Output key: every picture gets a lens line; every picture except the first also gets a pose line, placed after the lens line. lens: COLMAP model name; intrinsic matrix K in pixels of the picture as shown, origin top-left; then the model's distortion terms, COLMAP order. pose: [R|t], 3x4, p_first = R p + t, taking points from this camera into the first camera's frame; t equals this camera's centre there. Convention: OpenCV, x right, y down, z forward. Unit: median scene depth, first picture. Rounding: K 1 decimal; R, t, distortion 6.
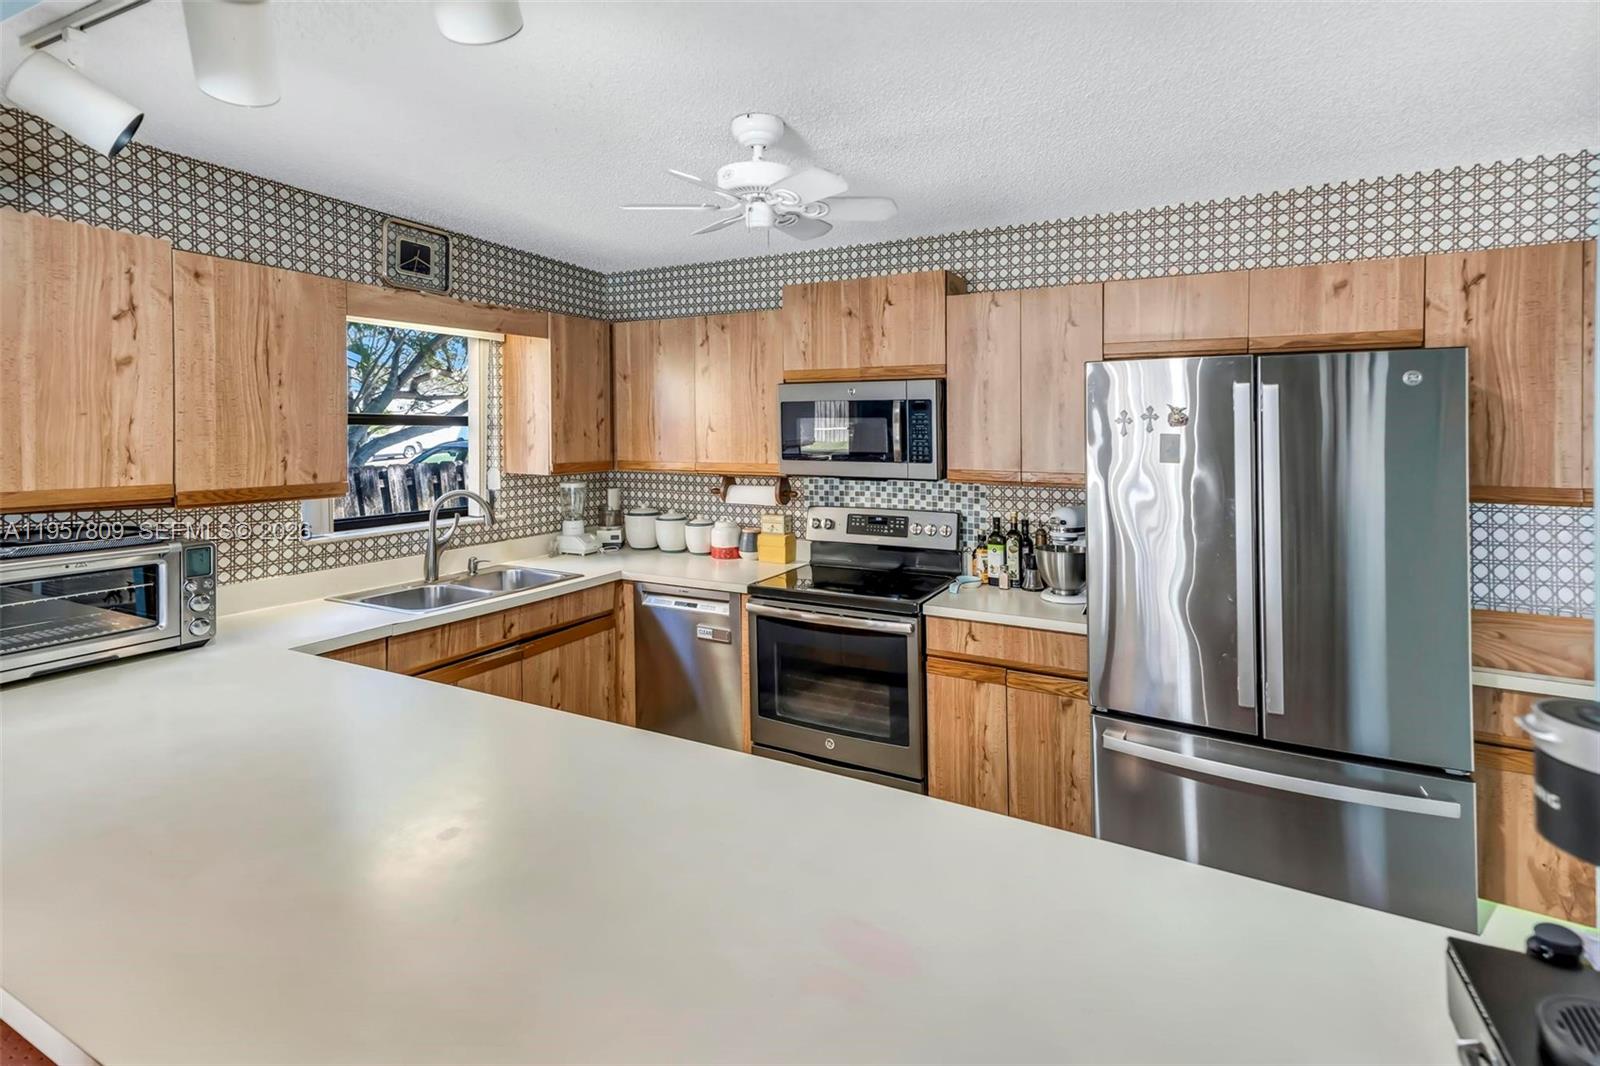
lens RADIAL K [[779.5, 0, 814.5], [0, 779.5, 446.5], [0, 0, 1]] dist [0.031210, -0.000607]
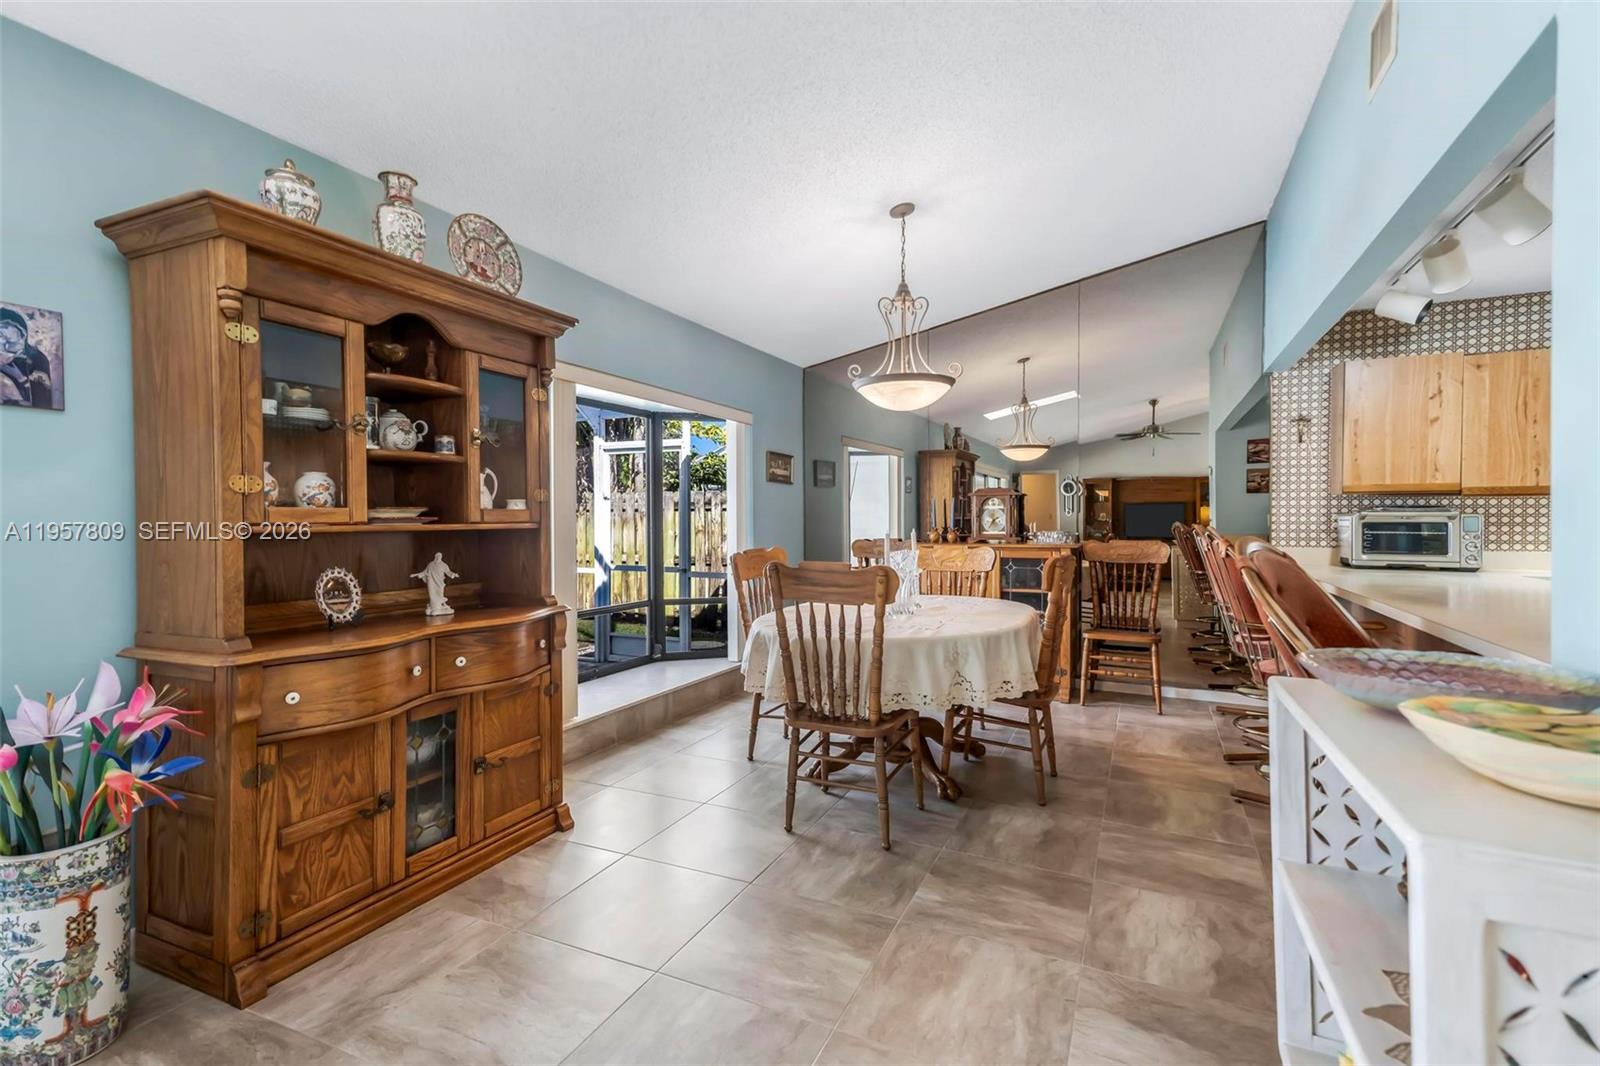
lens RADIAL K [[709.6, 0, 815.4], [0, 709.6, 522.9], [0, 0, 1]] dist [0.030987, -0.001142]
pose [[0.033592, 0.004225, -0.999427, 0.549982], [-0.018314, 0.999826, 0.003611, 0.106501], [0.999268, 0.018183, 0.033664, -0.366822]]
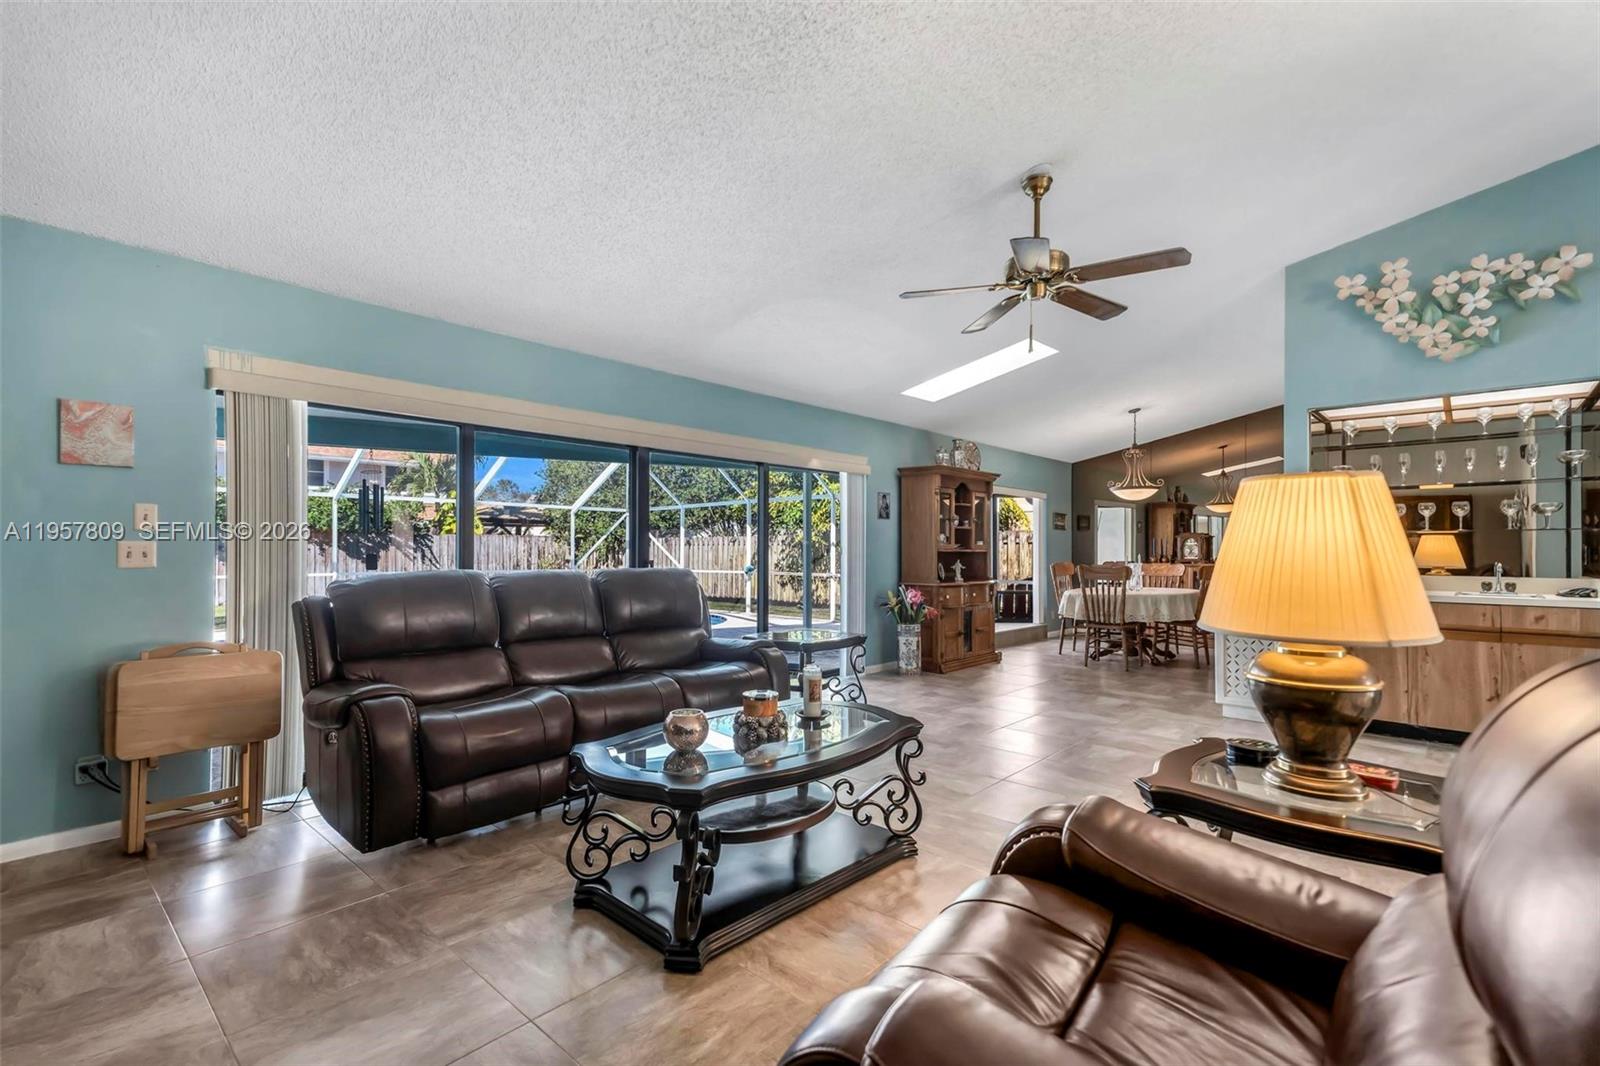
lens RADIAL K [[709.6, 0, 805.8], [0, 709.6, 544.7], [0, 0, 1]] dist [0.030987, -0.001142]
pose [[-0.273285, -0.009880, -0.961882, 1.969521], [-0.025209, 0.999677, -0.003106, 0.120650], [0.961603, 0.023399, -0.273446, -0.584804]]
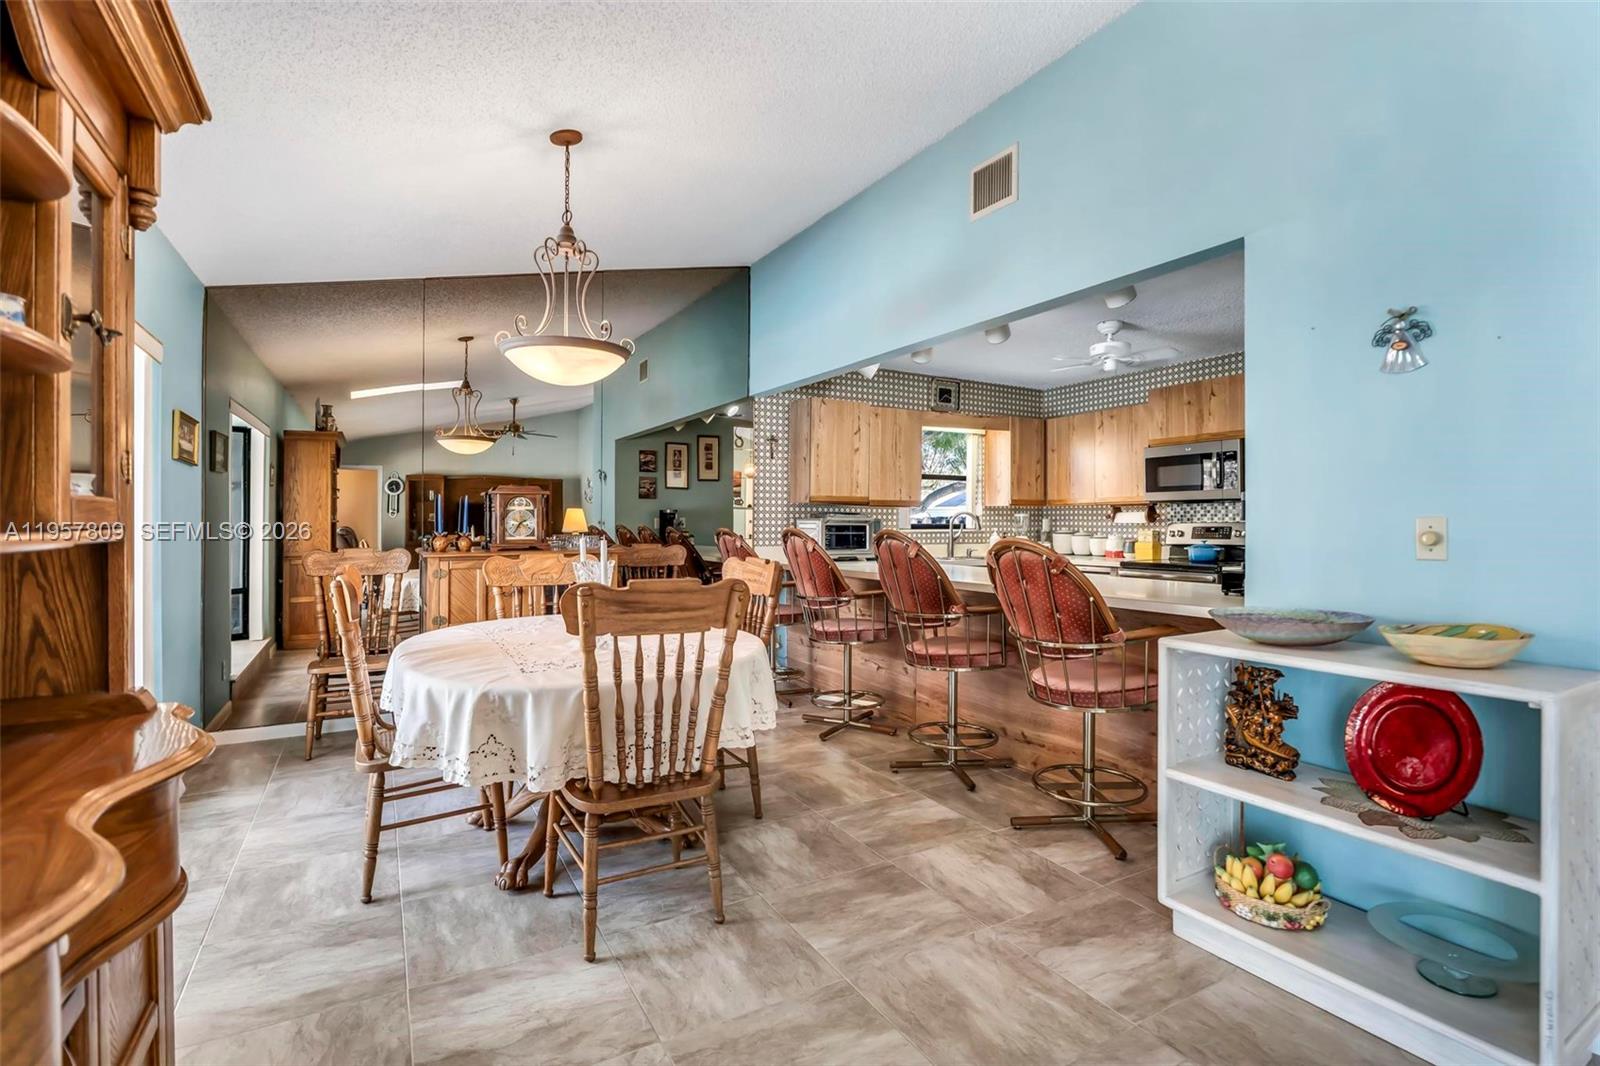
lens RADIAL K [[747.9, 0, 776.8], [0, 747.9, 520.0], [0, 0, 1]] dist [-0.023668, 0.002071]
pose [[0.818377, -0.001534, -0.574679, 0.223961], [-0.011467, 0.999754, -0.018999, 0.113413], [0.574567, 0.022138, 0.818158, -0.756538]]
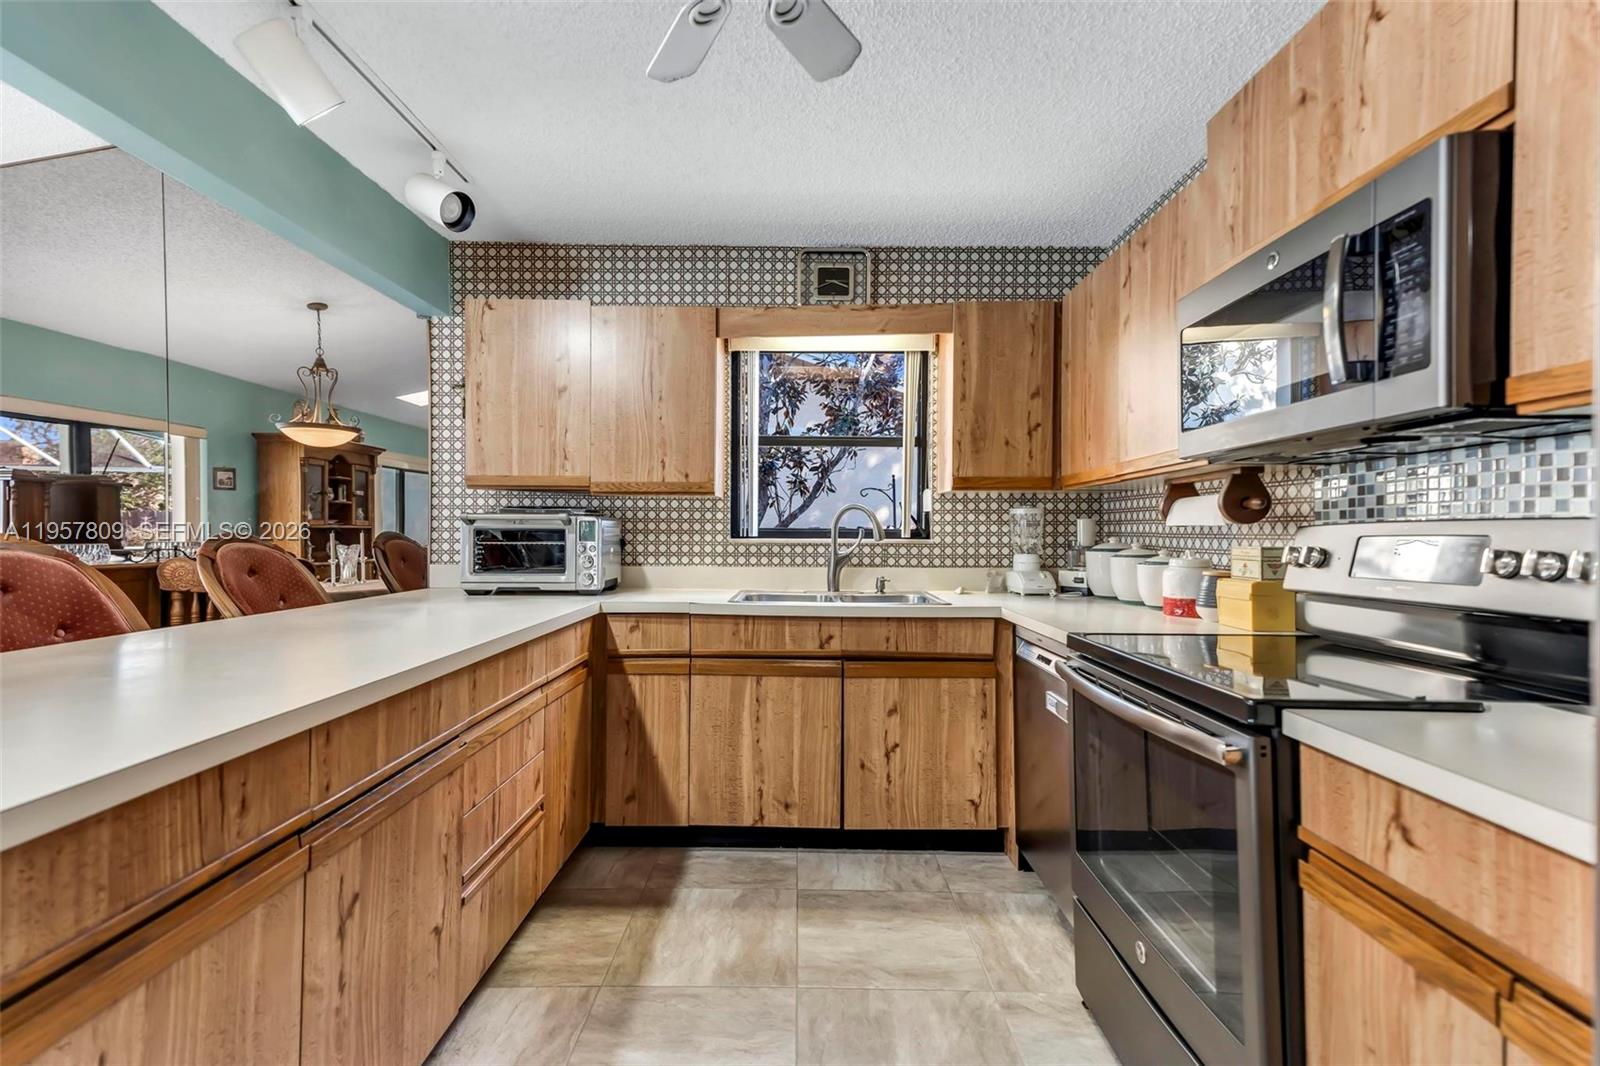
lens RADIAL K [[709.6, 0, 787.4], [0, 709.6, 545.9], [0, 0, 1]] dist [0.030987, -0.001142]
pose [[0.431916, 0.012357, -0.901829, 0.302828], [-0.023872, 0.999712, 0.002265, 0.103621], [0.901598, 0.020550, 0.432087, 0.511552]]
